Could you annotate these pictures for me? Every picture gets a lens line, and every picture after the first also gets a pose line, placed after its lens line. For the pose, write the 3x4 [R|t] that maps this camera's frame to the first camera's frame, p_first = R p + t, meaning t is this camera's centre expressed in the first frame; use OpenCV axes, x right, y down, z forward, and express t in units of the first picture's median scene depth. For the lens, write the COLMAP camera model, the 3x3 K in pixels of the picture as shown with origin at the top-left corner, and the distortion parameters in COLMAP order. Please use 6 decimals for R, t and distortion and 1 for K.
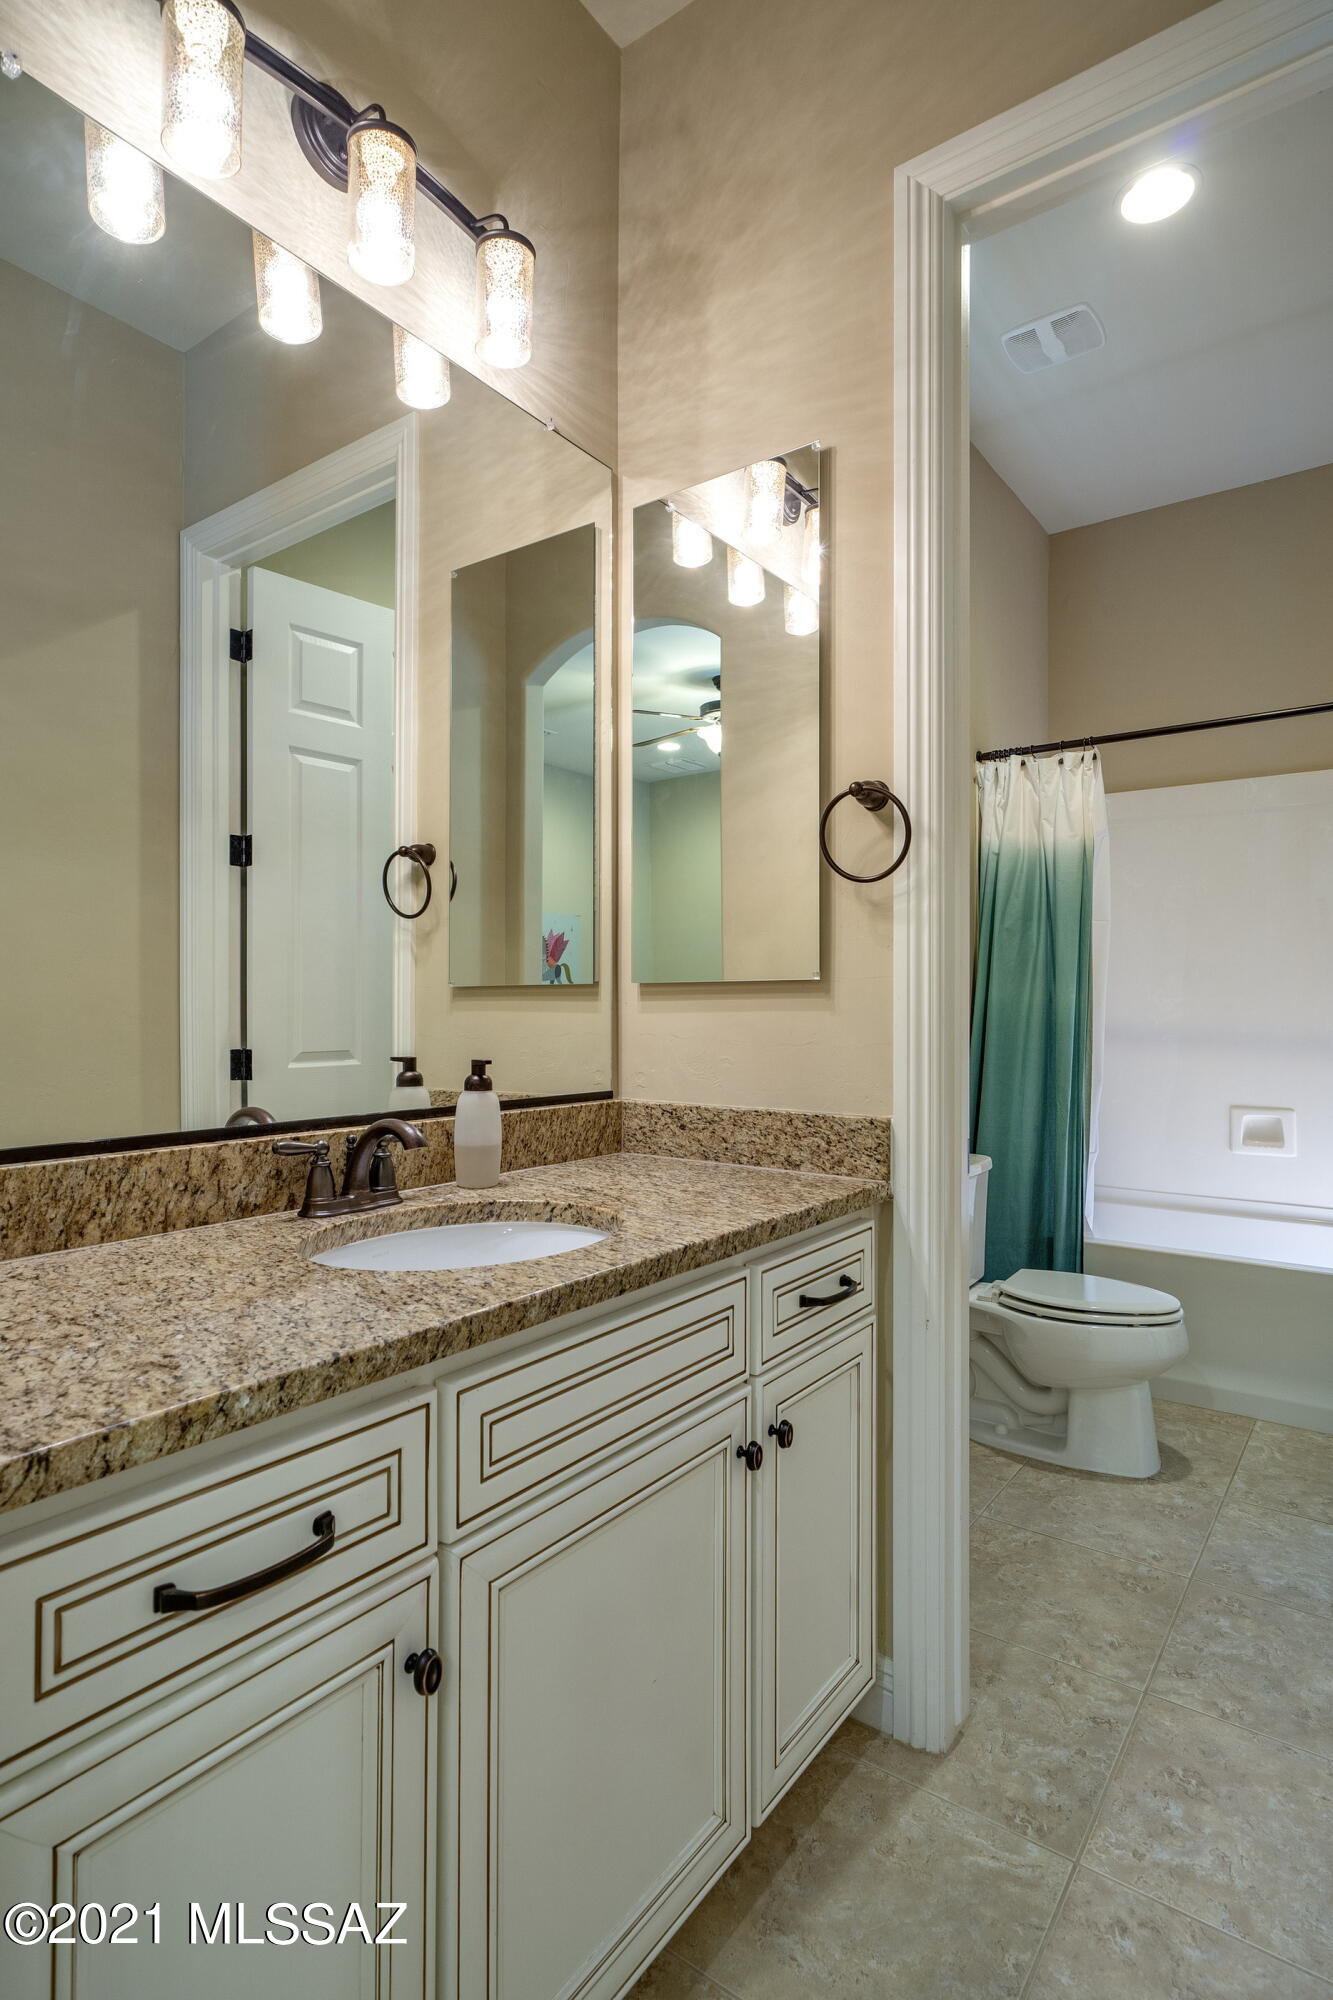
lens RADIAL K [[1053.4, 0, 666.5], [0, 1053.4, 1000.0], [0, 0, 1]] dist [-0.001551, -0.000124]
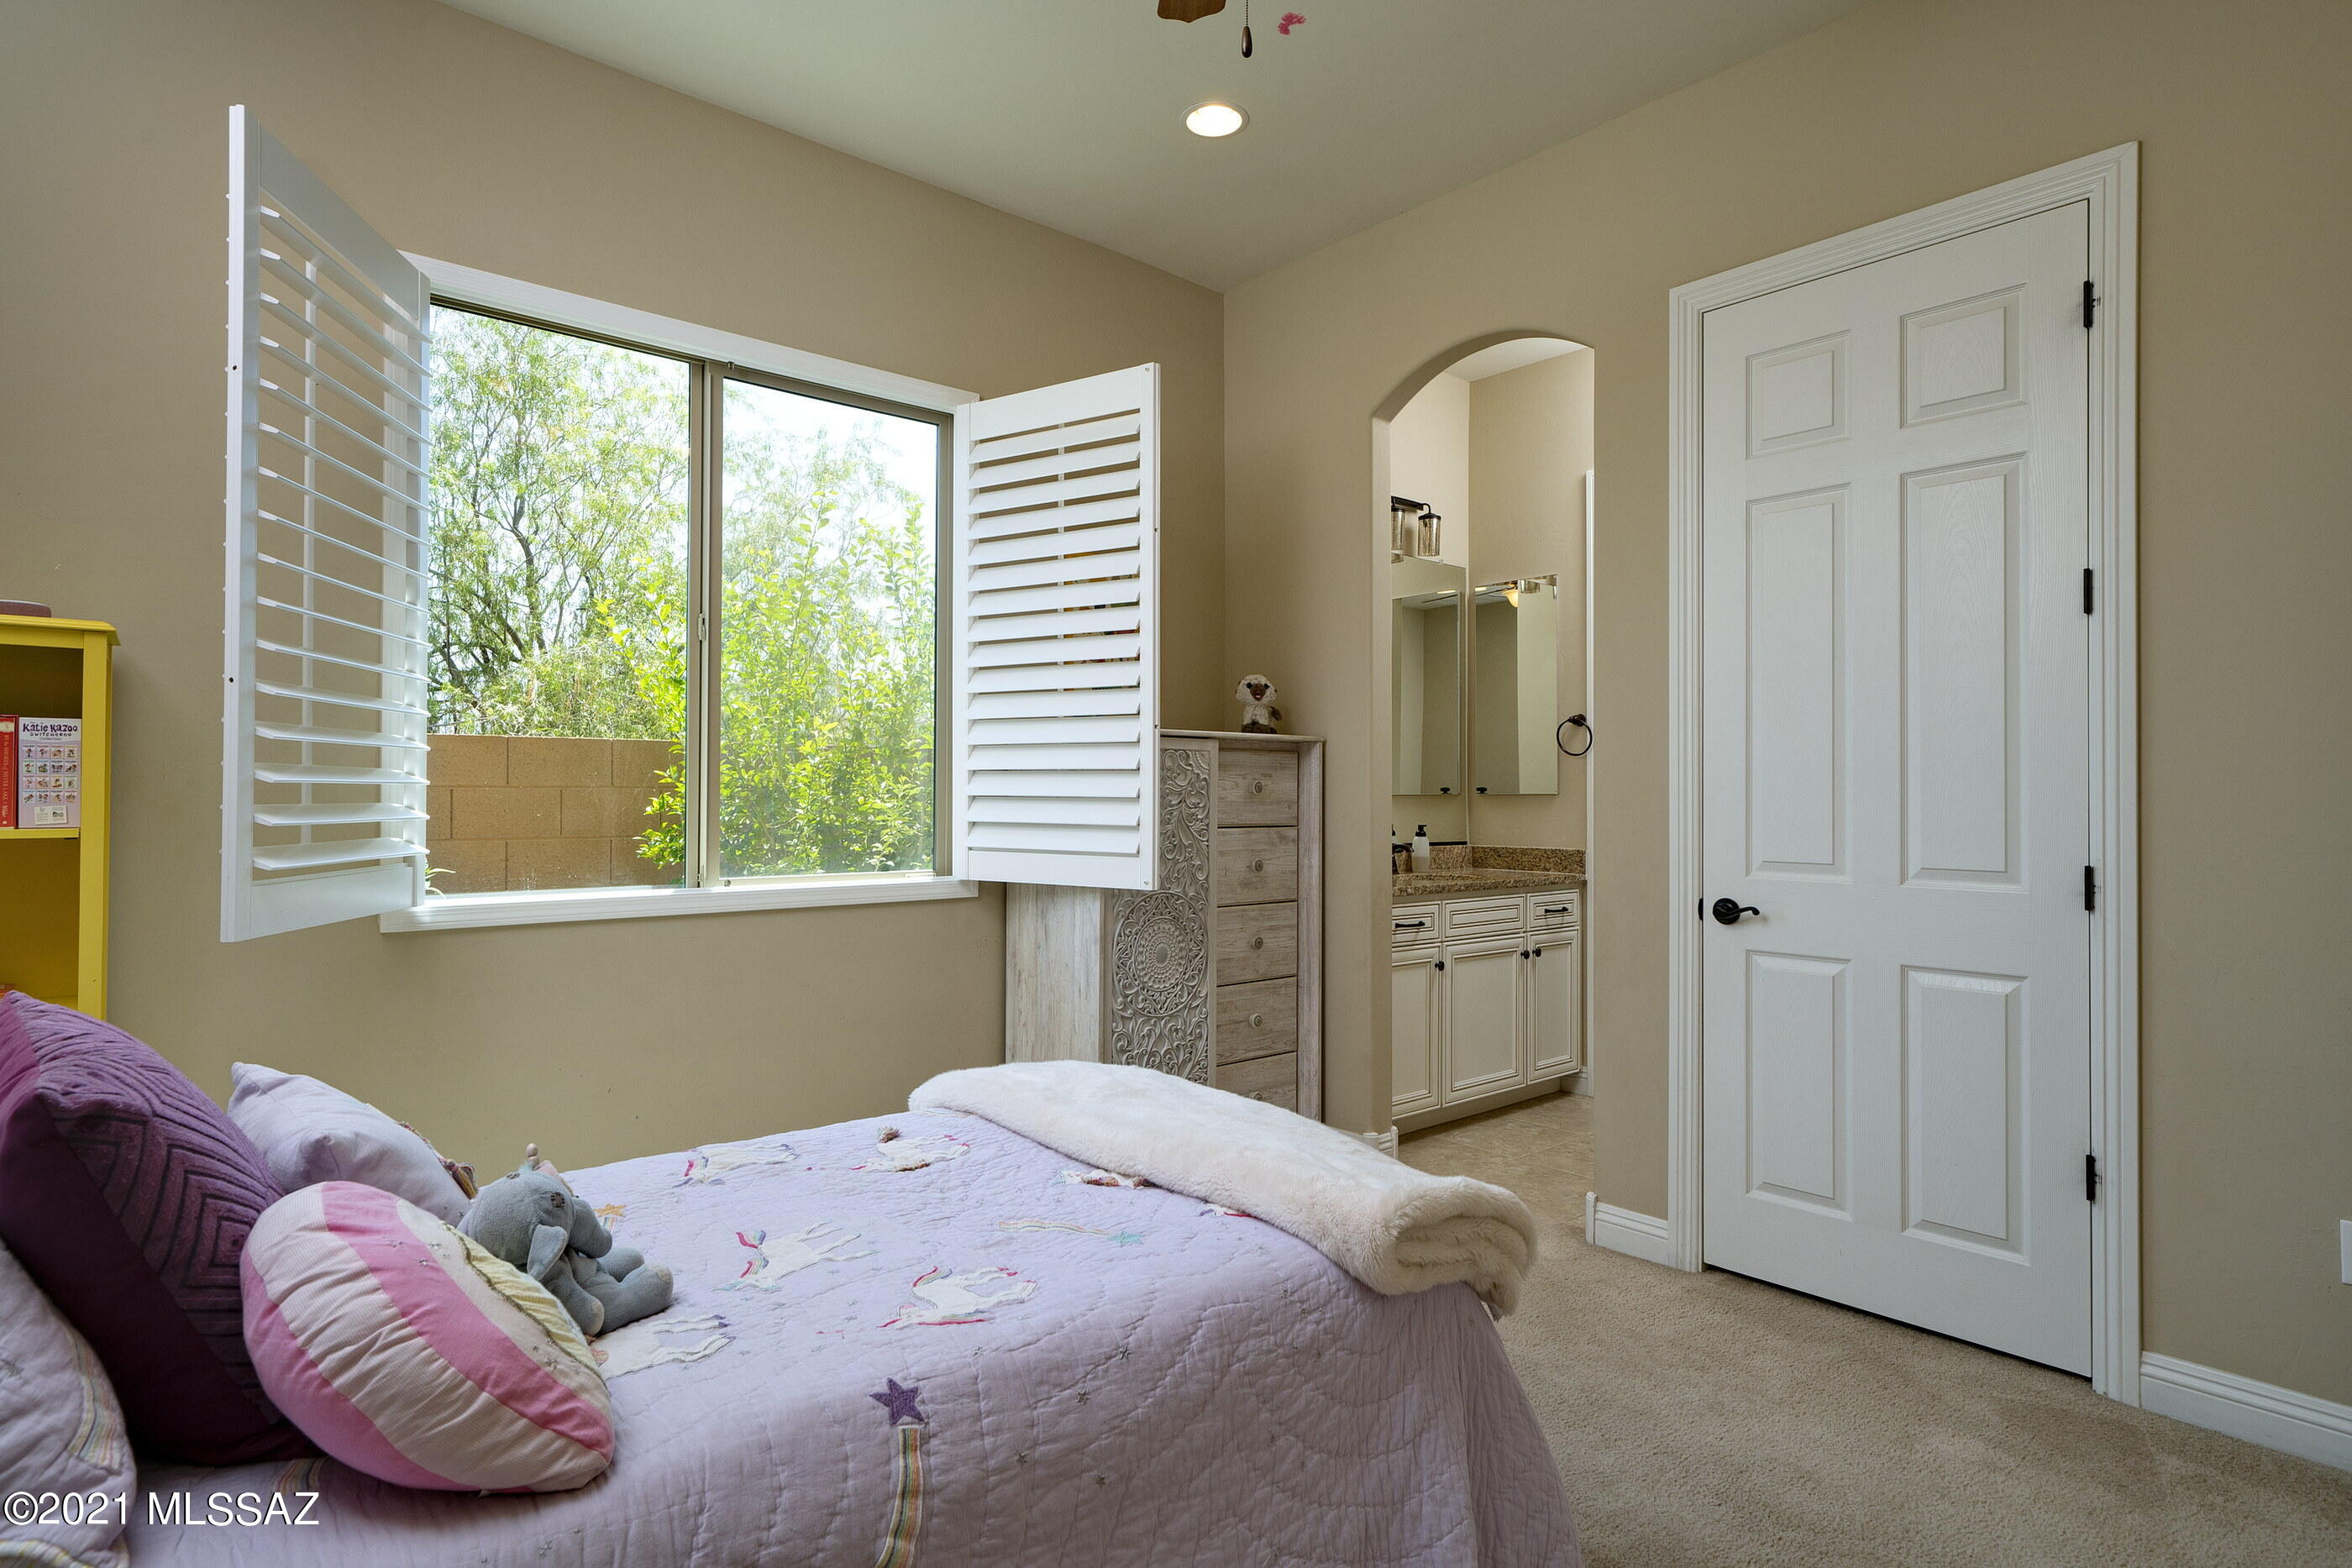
lens RADIAL K [[1238.7, 0, 1176.0], [0, 1238.7, 784.0], [0, 0, 1]] dist [-0.001551, -0.000124]
pose [[0.974948, -0.003418, -0.222405, -0.104549], [0.001623, 0.999965, -0.008253, -0.026414], [0.222426, 0.007685, 0.974919, -2.655903]]
